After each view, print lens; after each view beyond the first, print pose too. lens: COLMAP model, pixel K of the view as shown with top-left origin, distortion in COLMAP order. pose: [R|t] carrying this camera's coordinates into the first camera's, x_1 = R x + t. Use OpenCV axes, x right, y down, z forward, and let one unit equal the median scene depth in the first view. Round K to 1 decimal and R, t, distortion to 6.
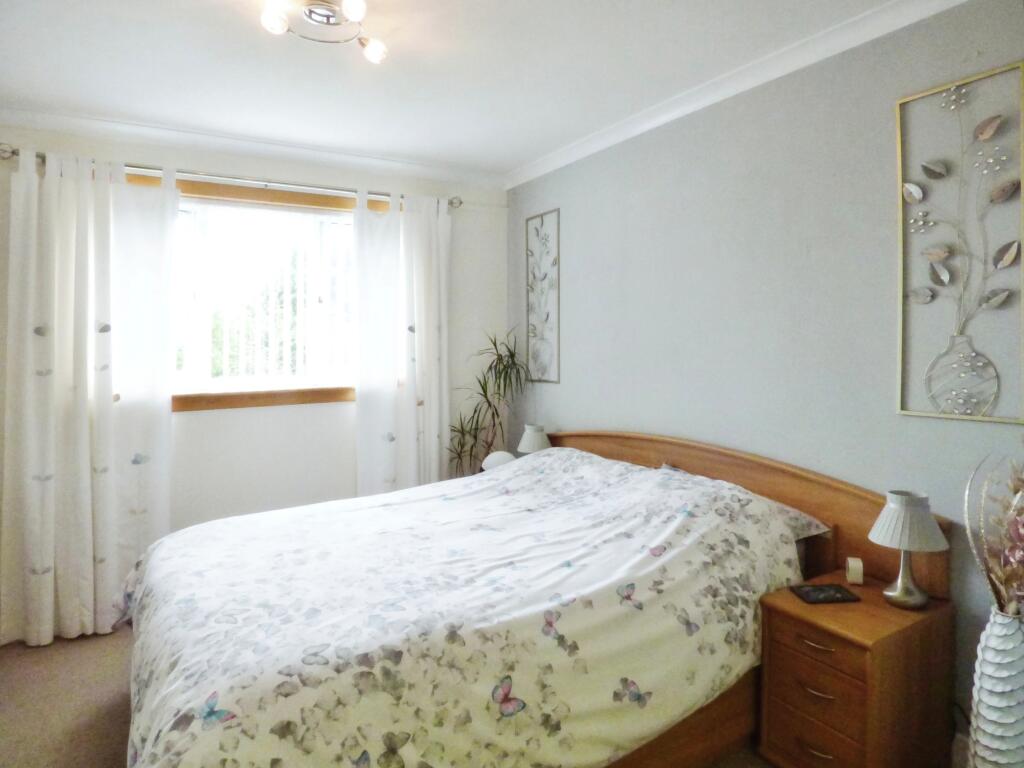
lens RADIAL K [[609.2, 0, 487.6], [0, 609.2, 308.7], [0, 0, 1]] dist [0.001419, -0.001221]
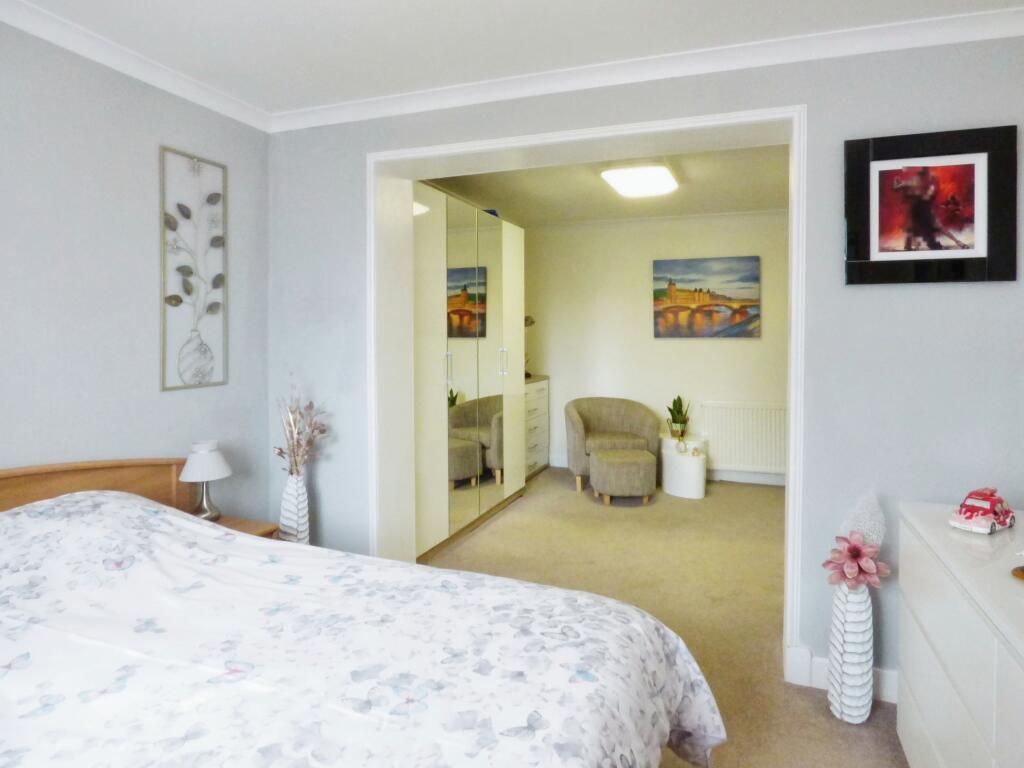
lens RADIAL K [[619.4, 0, 512.0], [0, 619.4, 384.0], [0, 0, 1]] dist [0.001306, 0.001936]
pose [[-0.626443, -0.054410, 0.777566, -0.841789], [-0.037807, 0.998508, 0.039411, 0.081869], [-0.778549, -0.004709, -0.627566, 1.291521]]
